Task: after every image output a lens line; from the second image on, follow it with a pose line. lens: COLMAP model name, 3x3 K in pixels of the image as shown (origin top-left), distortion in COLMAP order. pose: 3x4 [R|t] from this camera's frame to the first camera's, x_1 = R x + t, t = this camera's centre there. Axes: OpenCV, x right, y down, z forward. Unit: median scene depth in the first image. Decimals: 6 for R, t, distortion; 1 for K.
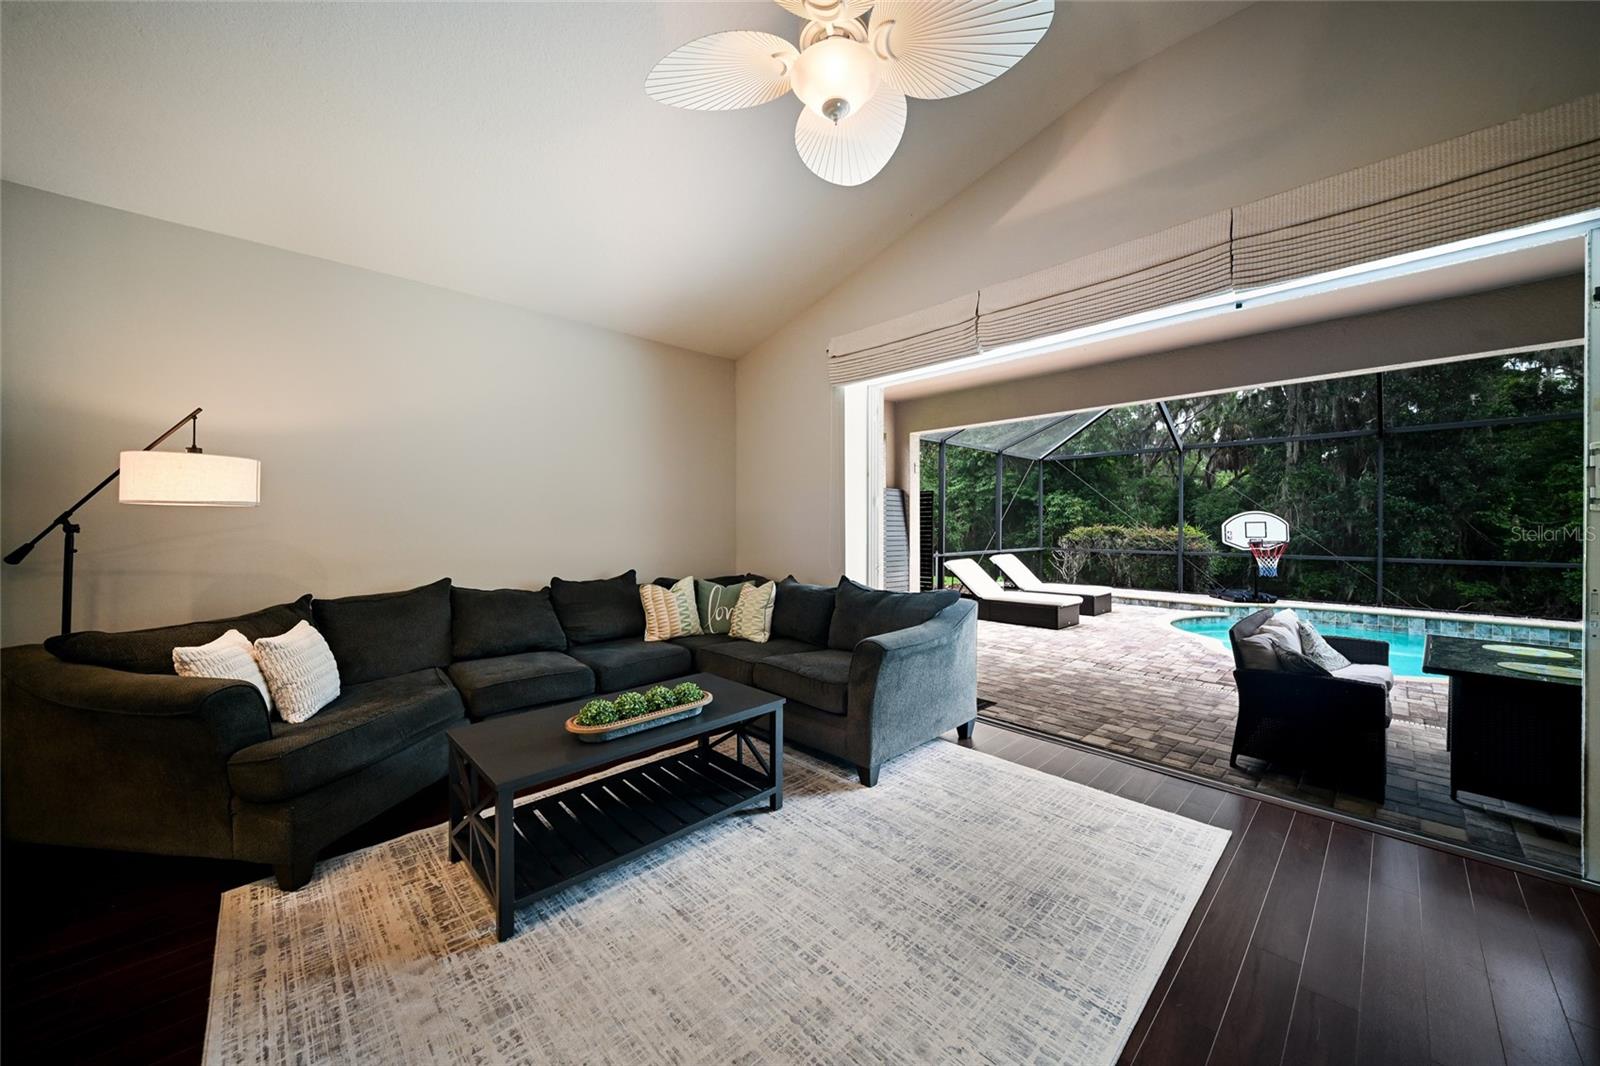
lens RADIAL K [[569.9, 0, 801.4], [0, 569.9, 521.8], [0, 0, 1]] dist [0.000594, -0.001317]
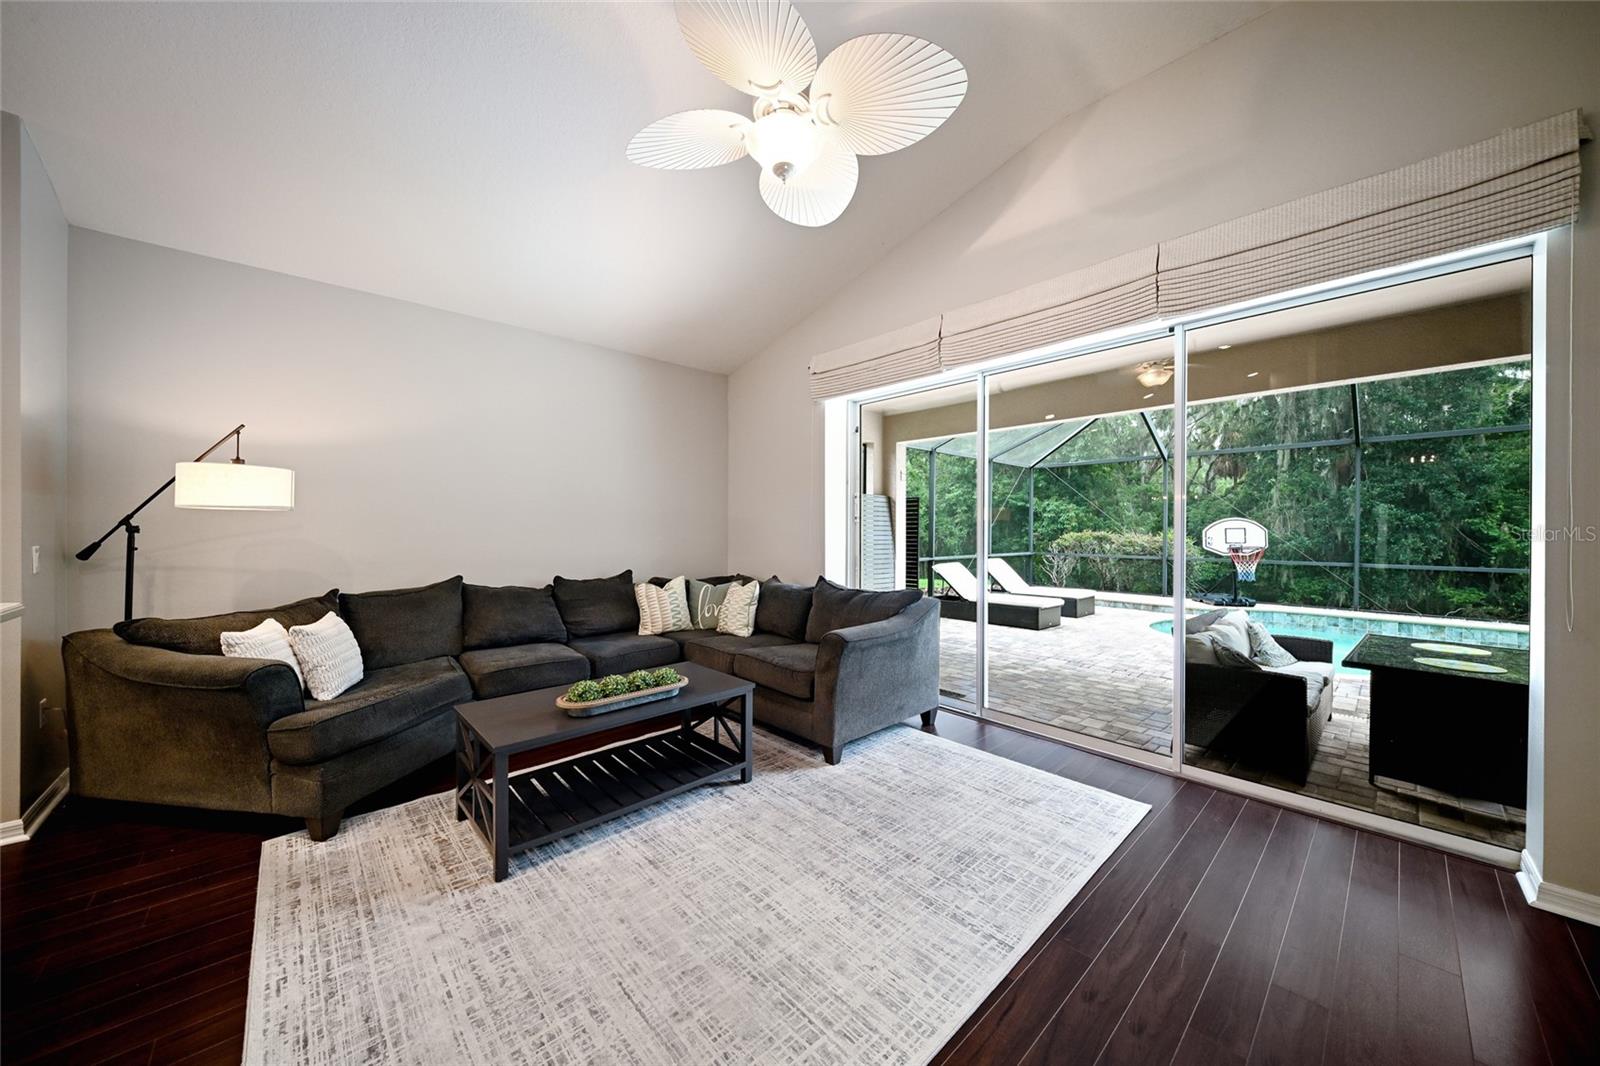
lens RADIAL K [[569.9, 0, 807.1], [0, 569.9, 527.1], [0, 0, 1]] dist [0.000594, -0.001317]
pose [[0.999809, 0.003747, -0.019172, 0.095153], [-0.003738, 0.999993, 0.000461, 0.002085], [0.019174, -0.000389, 0.999816, -0.116798]]
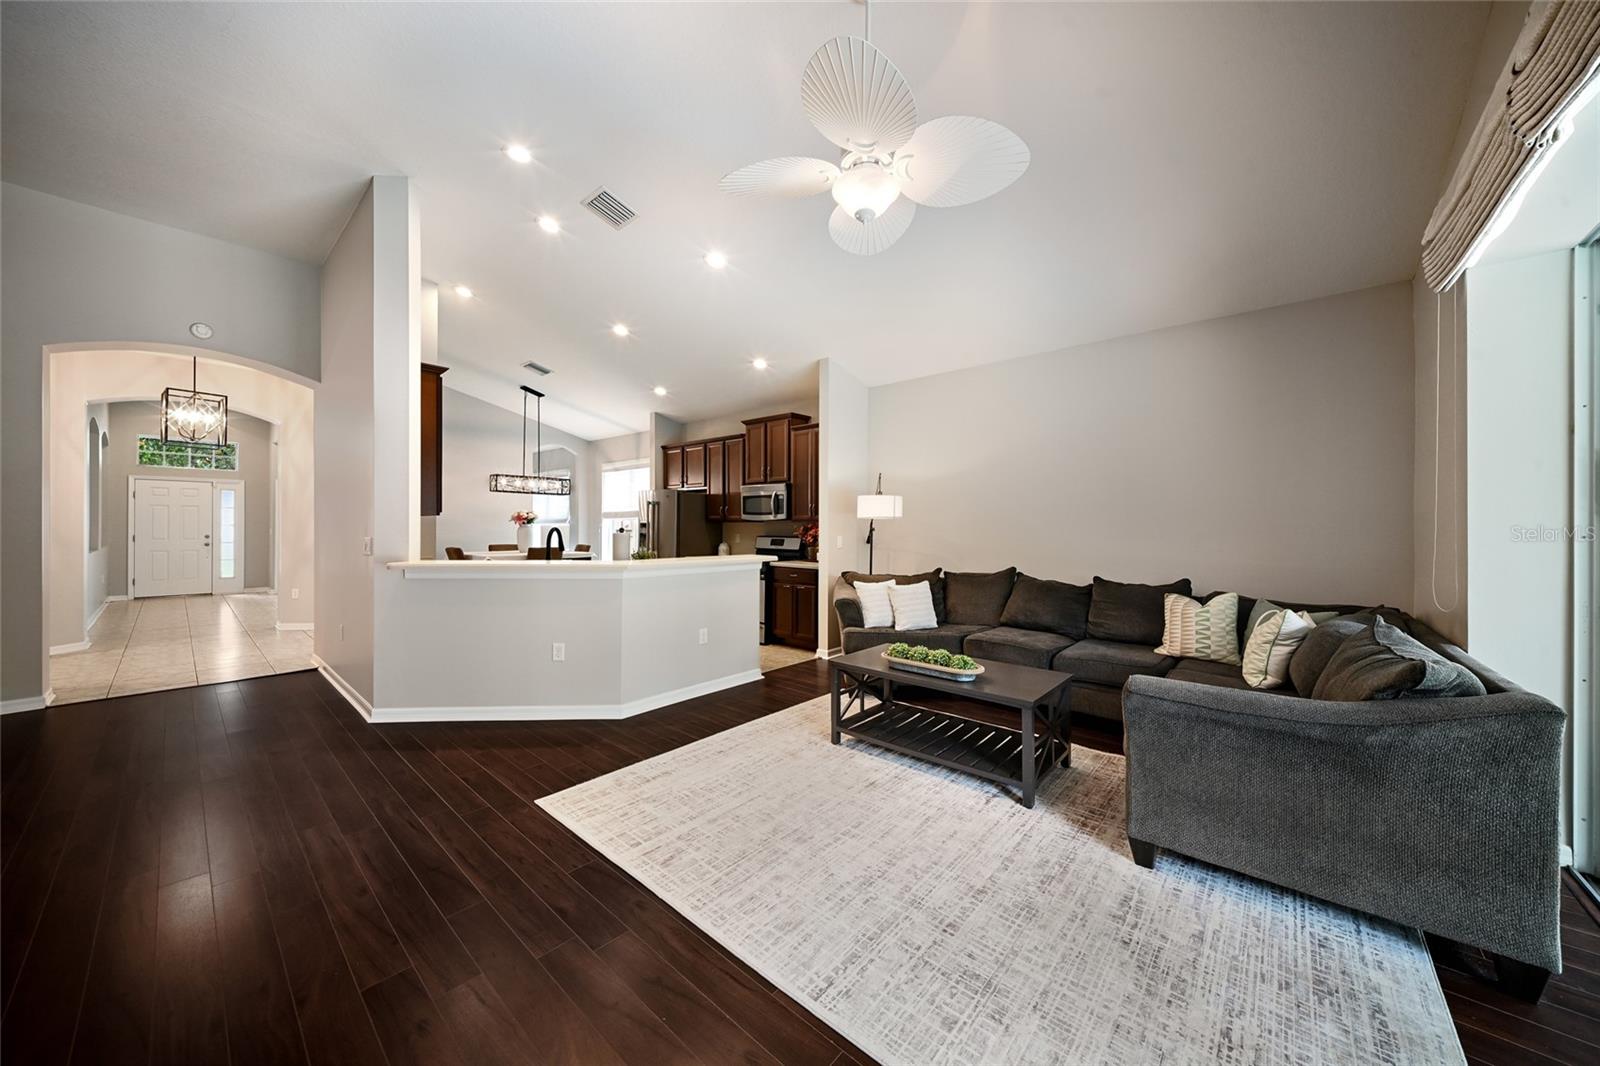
lens RADIAL K [[569.9, 0, 807.7], [0, 569.9, 531.0], [0, 0, 1]] dist [0.000594, -0.001317]
pose [[0.053366, 0.006368, -0.998555, 0.984758], [-0.002877, 0.999976, 0.006223, 0.003941], [0.998571, 0.002541, 0.053383, 0.571110]]
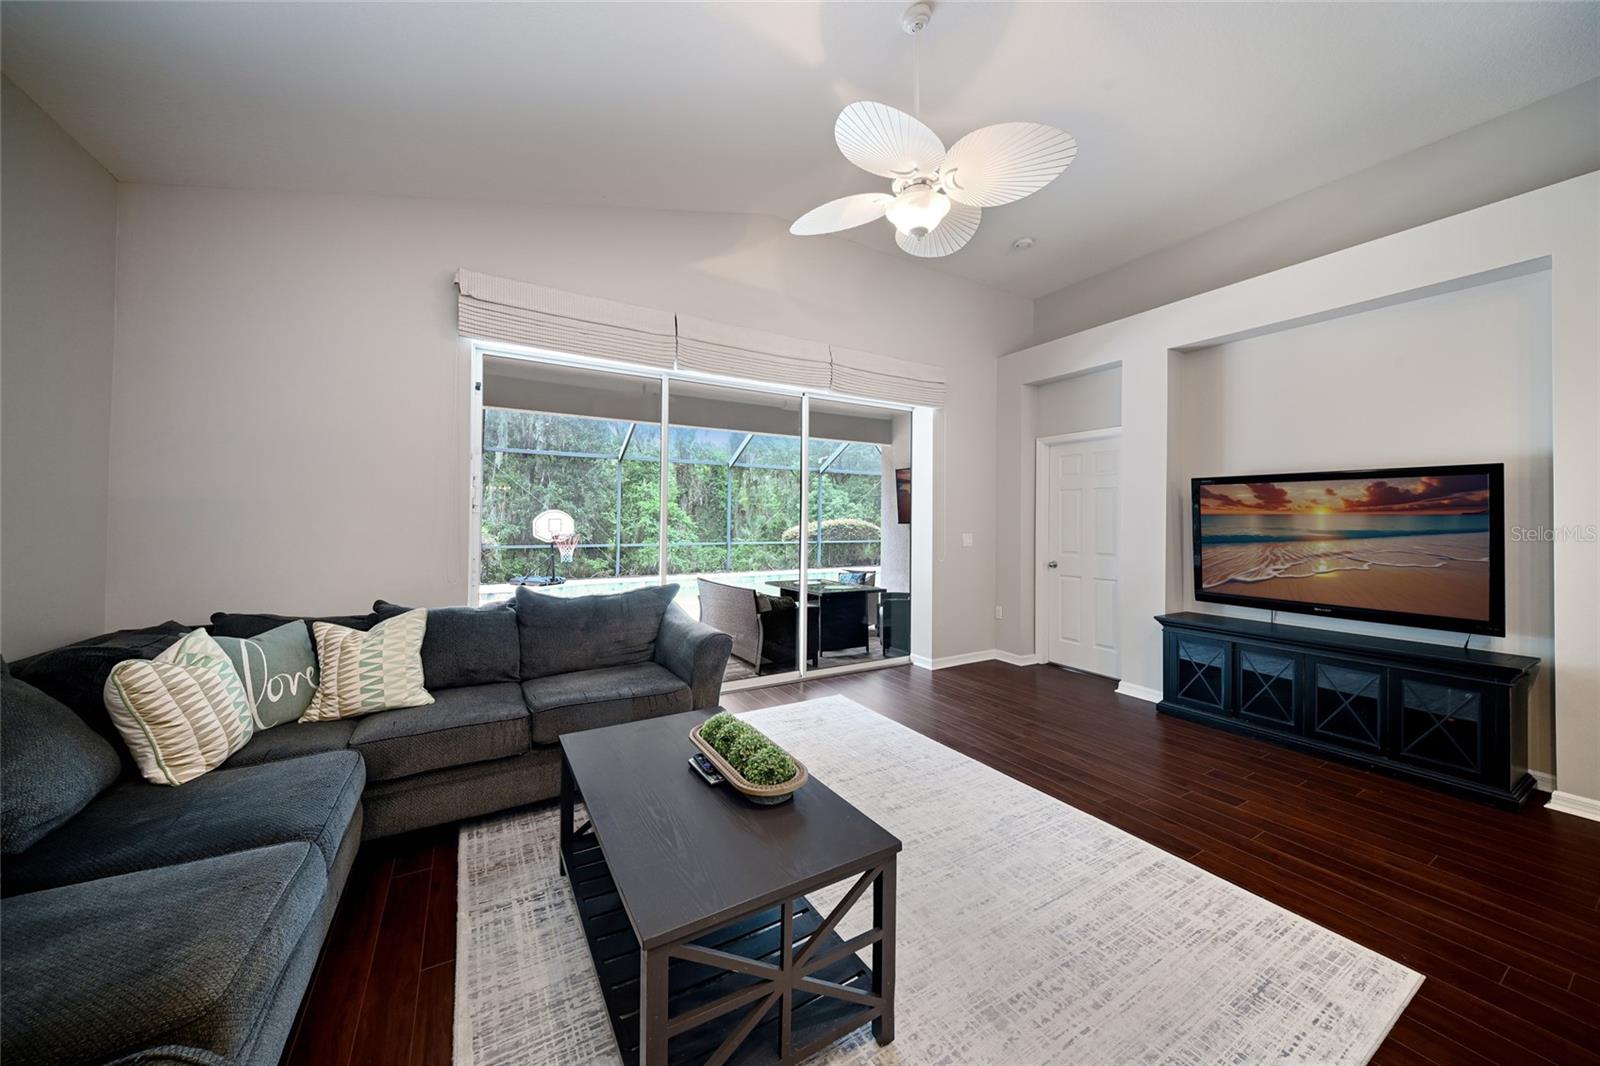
lens RADIAL K [[569.9, 0, 815.1], [0, 569.9, 521.6], [0, 0, 1]] dist [0.000594, -0.001317]
pose [[0.209006, -0.000193, 0.977914, -0.967860], [-0.007234, 0.999972, 0.001744, -0.000483], [-0.977888, -0.007439, 0.208999, 0.679686]]
